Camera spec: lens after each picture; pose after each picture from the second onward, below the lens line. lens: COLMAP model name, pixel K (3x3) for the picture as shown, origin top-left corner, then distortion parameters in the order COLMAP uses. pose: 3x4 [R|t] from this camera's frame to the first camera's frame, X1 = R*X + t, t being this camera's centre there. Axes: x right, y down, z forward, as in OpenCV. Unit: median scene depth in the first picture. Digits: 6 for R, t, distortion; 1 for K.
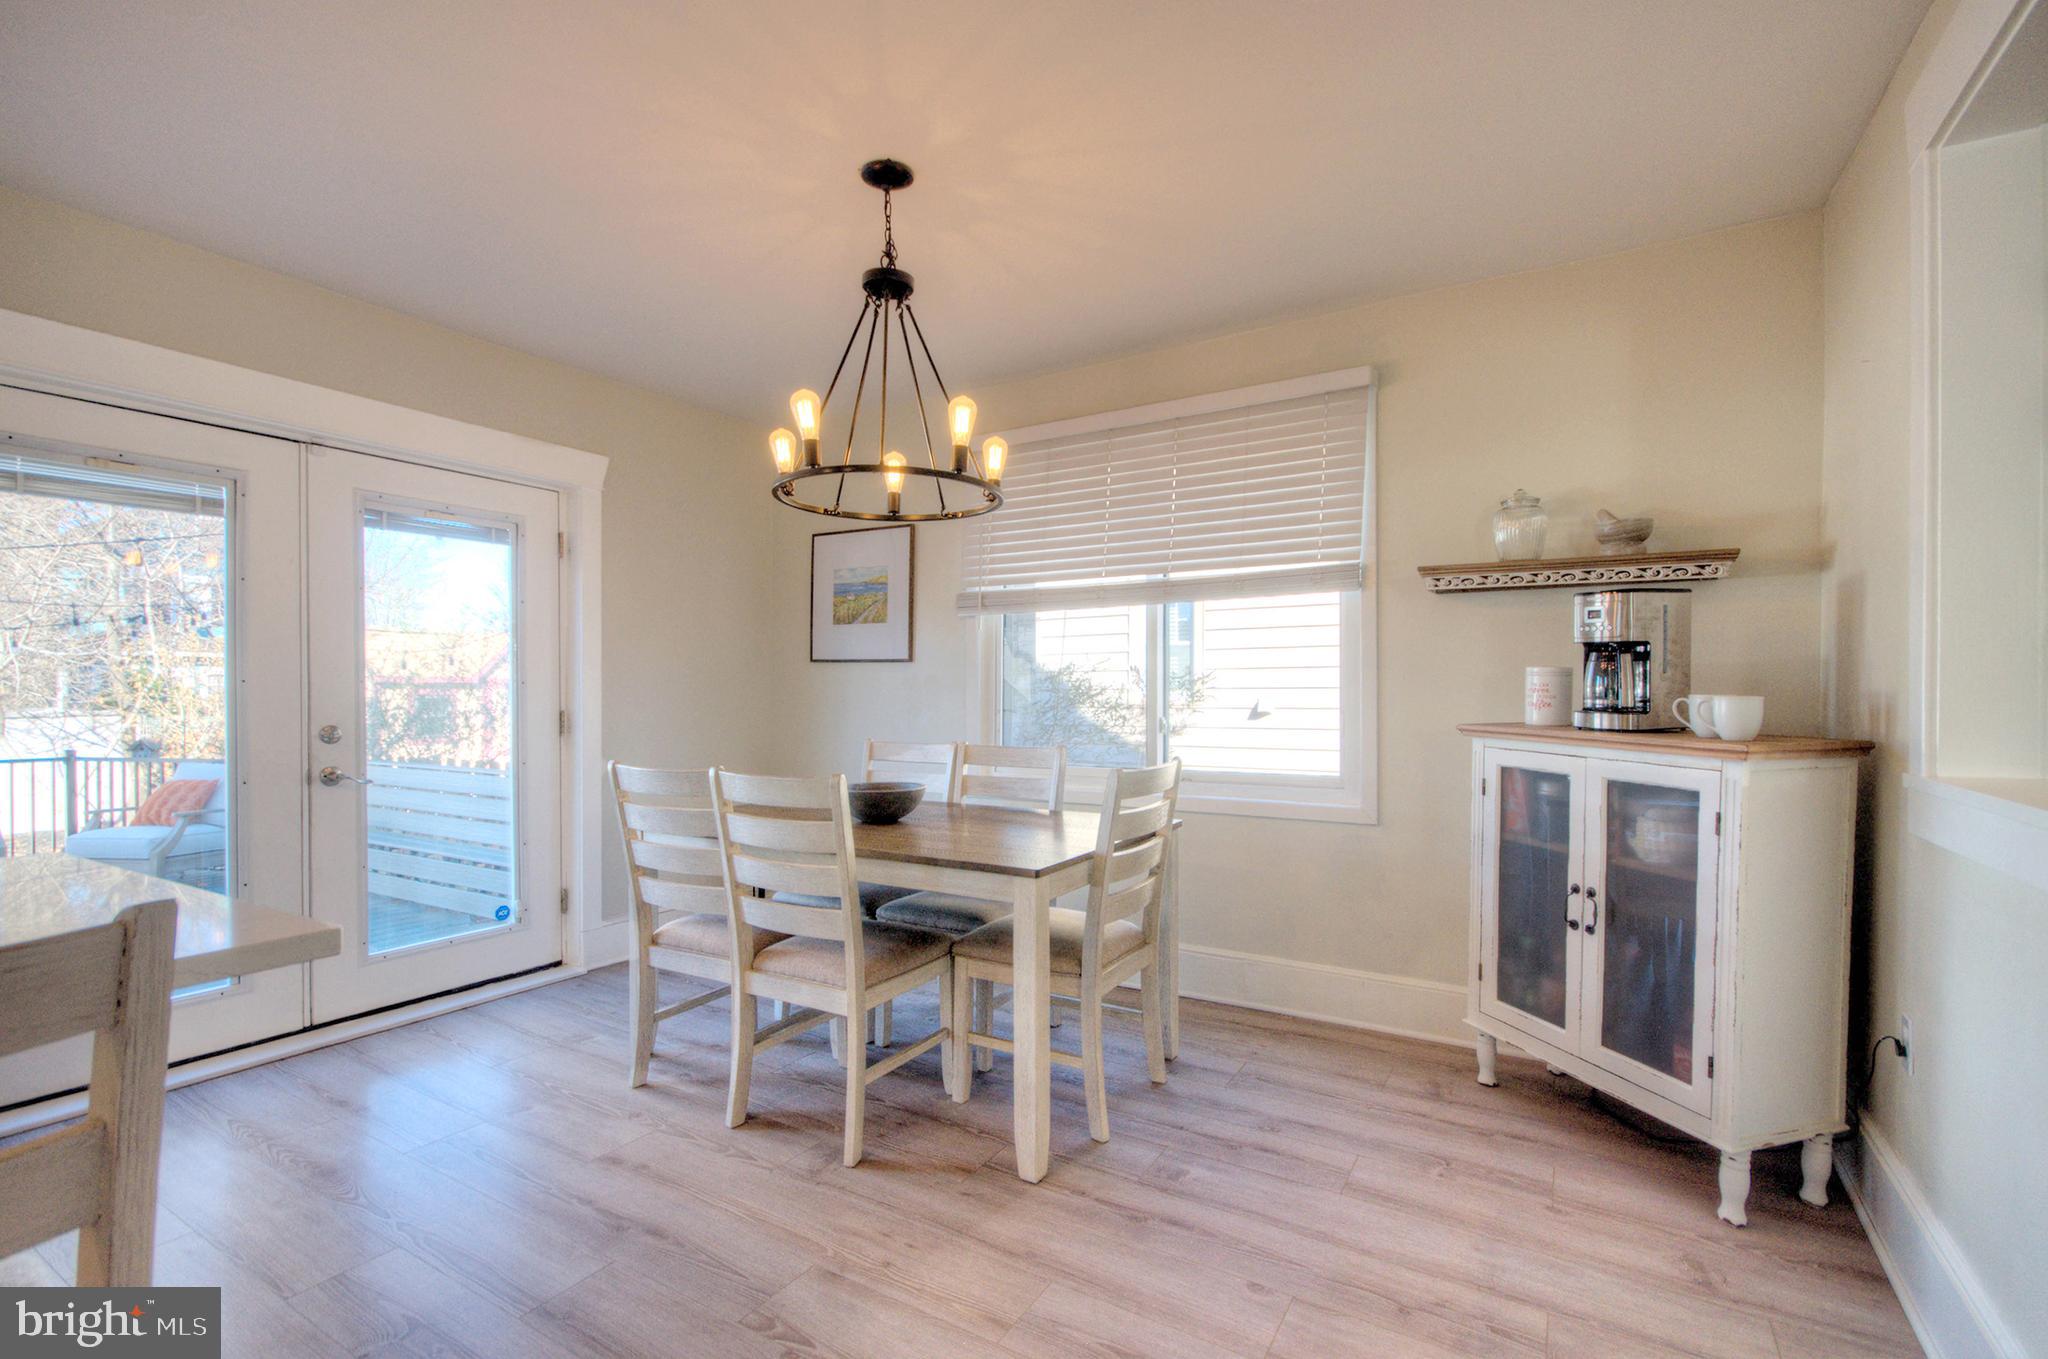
lens RADIAL K [[912.8, 0, 1028.2], [0, 912.8, 707.1], [0, 0, 1]] dist [-0.001429, 0.000194]
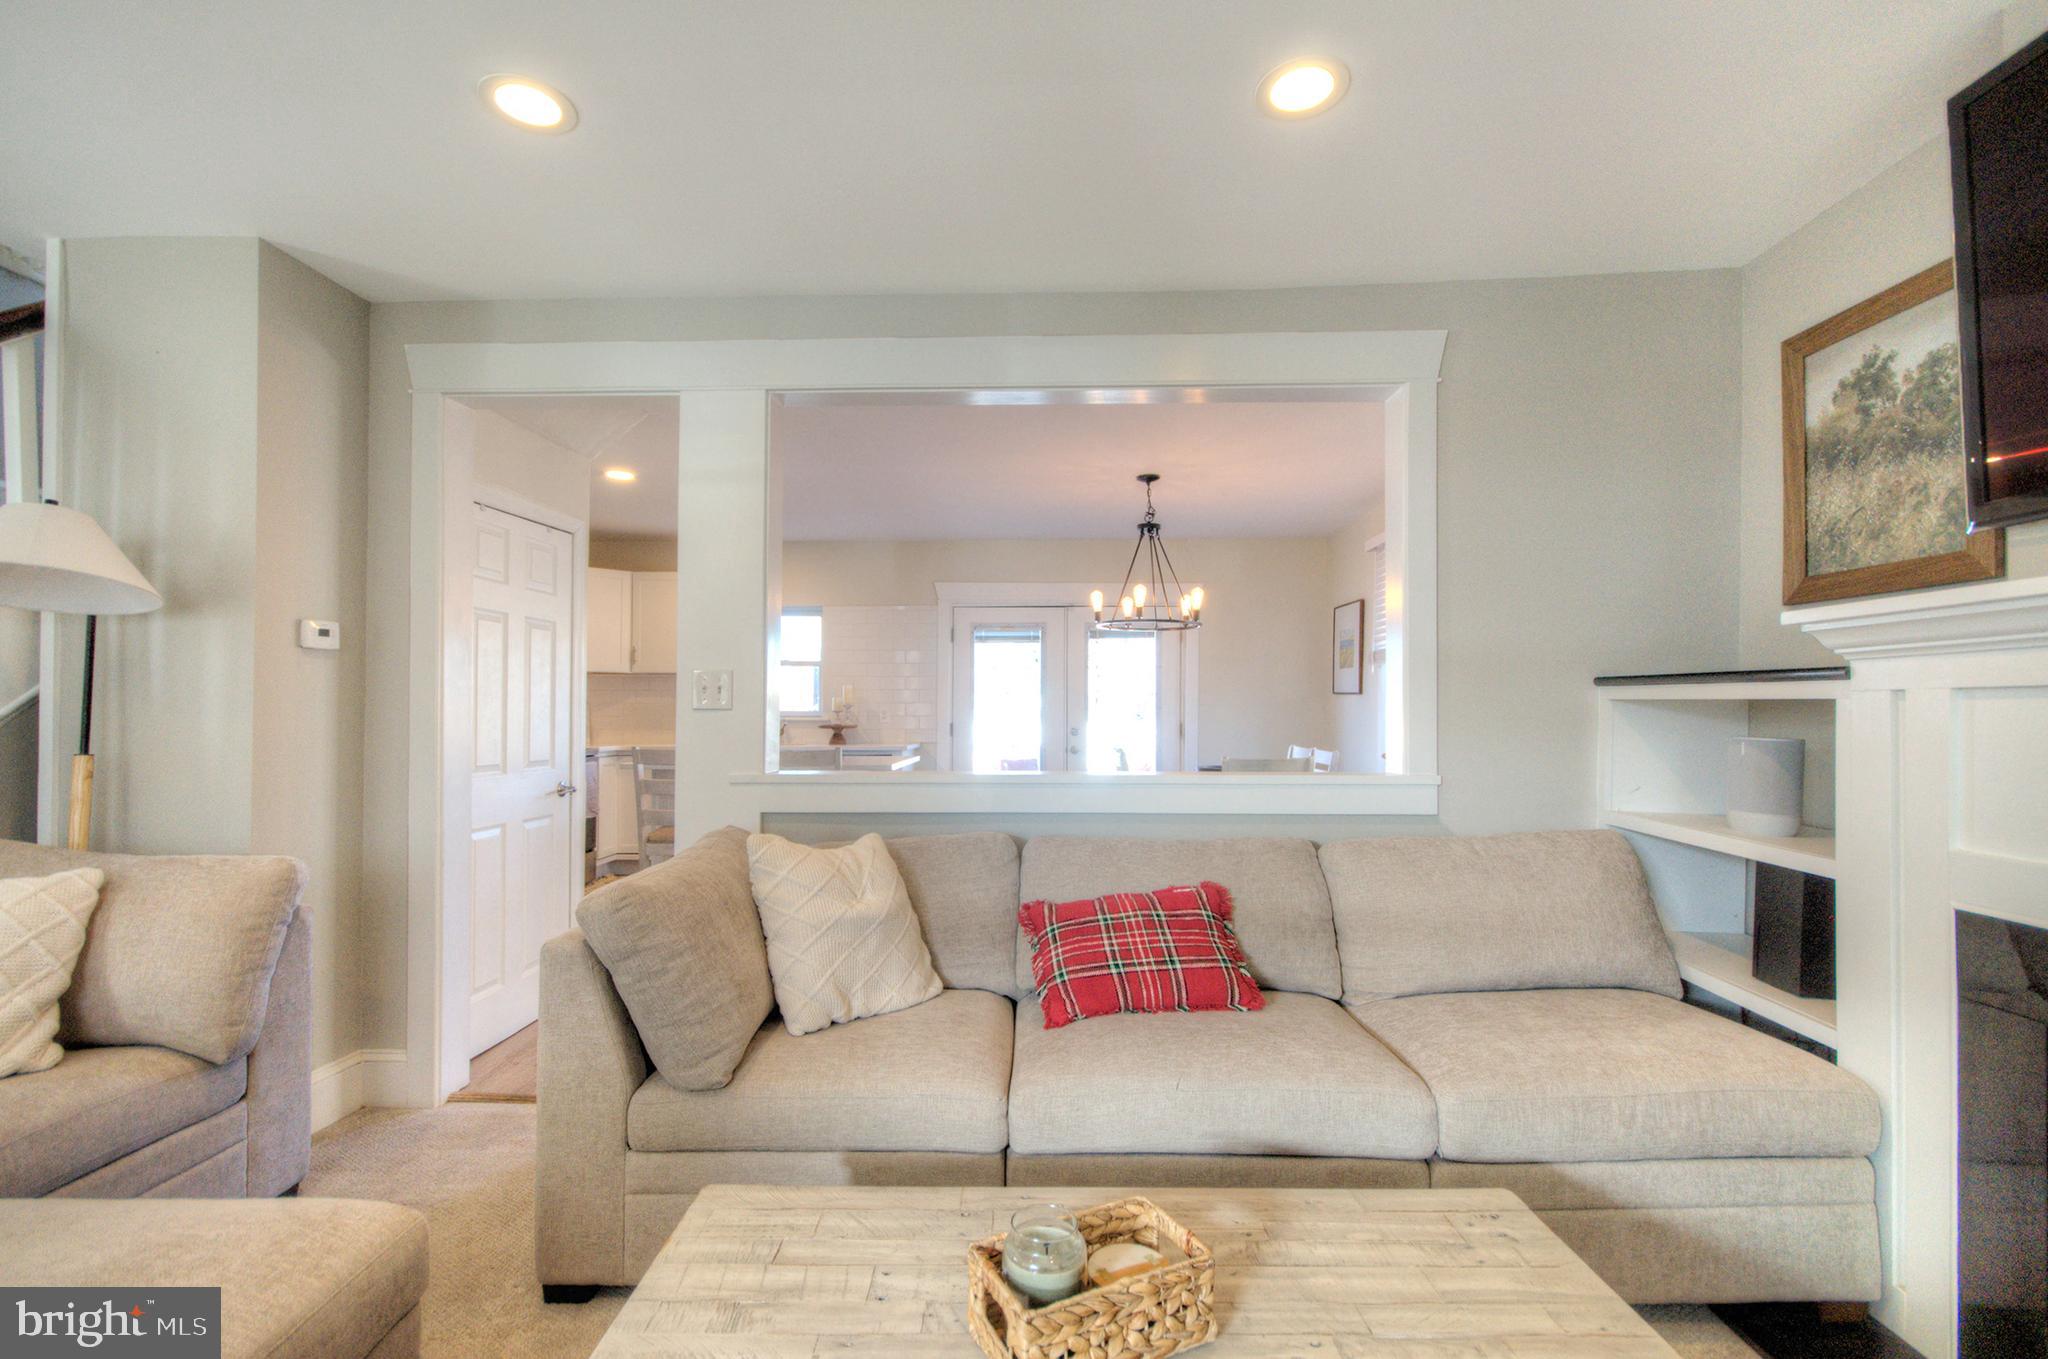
lens RADIAL K [[912.8, 0, 1028.2], [0, 912.8, 707.1], [0, 0, 1]] dist [-0.001429, 0.000194]
pose [[0.485245, 0.002004, -0.874376, 1.404026], [-0.018307, 0.999801, -0.007868, -0.012275], [0.874186, 0.019825, 0.485186, -0.255144]]
